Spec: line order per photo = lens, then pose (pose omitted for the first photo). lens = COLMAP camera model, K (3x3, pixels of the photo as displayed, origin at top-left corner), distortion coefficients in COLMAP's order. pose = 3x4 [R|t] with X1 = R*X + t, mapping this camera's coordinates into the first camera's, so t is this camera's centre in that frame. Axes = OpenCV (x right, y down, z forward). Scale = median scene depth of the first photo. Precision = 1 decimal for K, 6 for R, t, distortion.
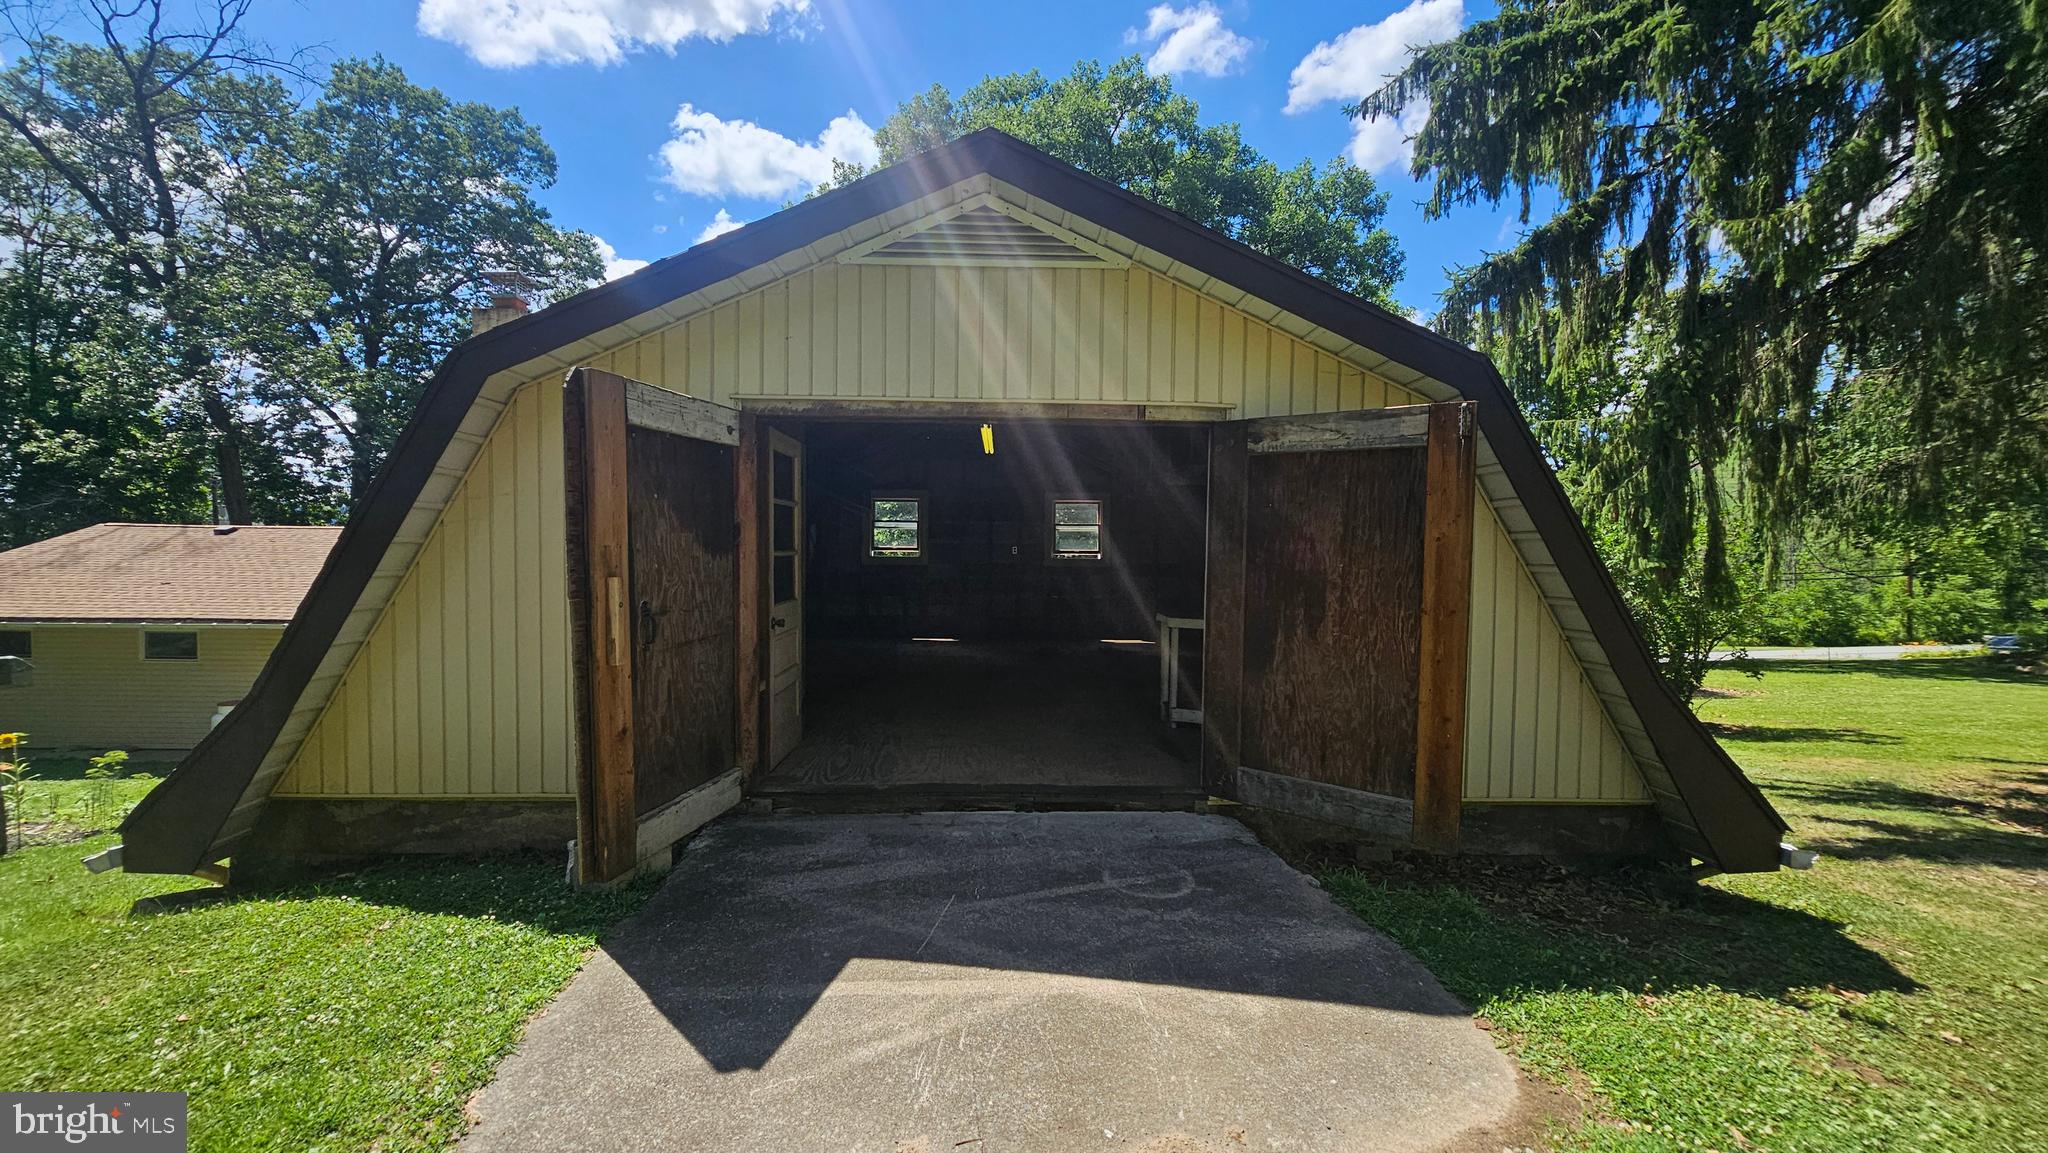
lens RADIAL K [[842.7, 0, 1017.8], [0, 842.7, 582.4], [0, 0, 1]] dist [0.000778, -0.001488]
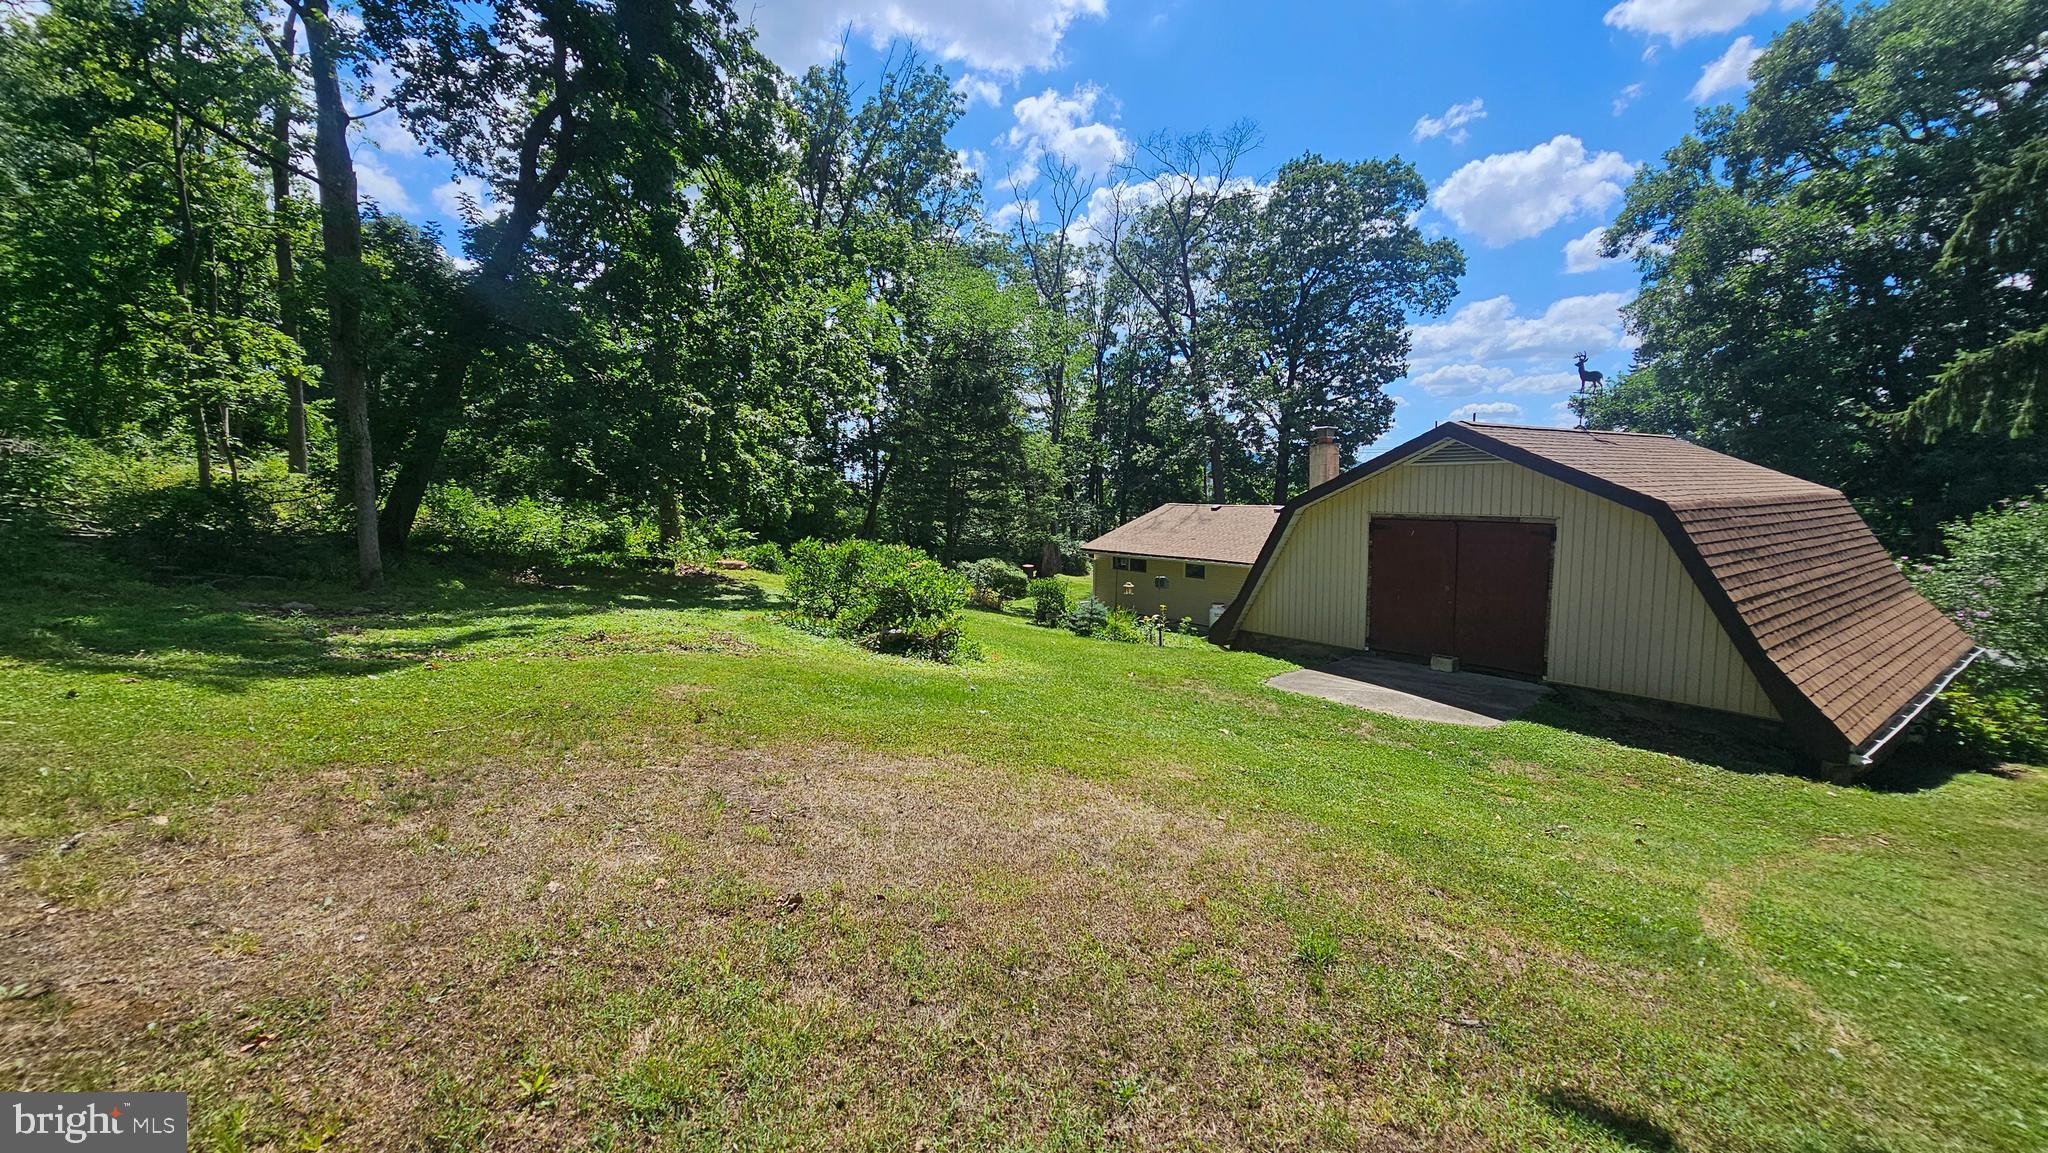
lens RADIAL K [[842.7, 0, 1021.7], [0, 842.7, 578.5], [0, 0, 1]] dist [0.000778, -0.001488]
pose [[0.569727, 0.075414, -0.818366, 0.166522], [-0.018621, 0.996710, 0.078885, -0.023928], [0.821623, -0.029704, 0.569257, -0.199061]]
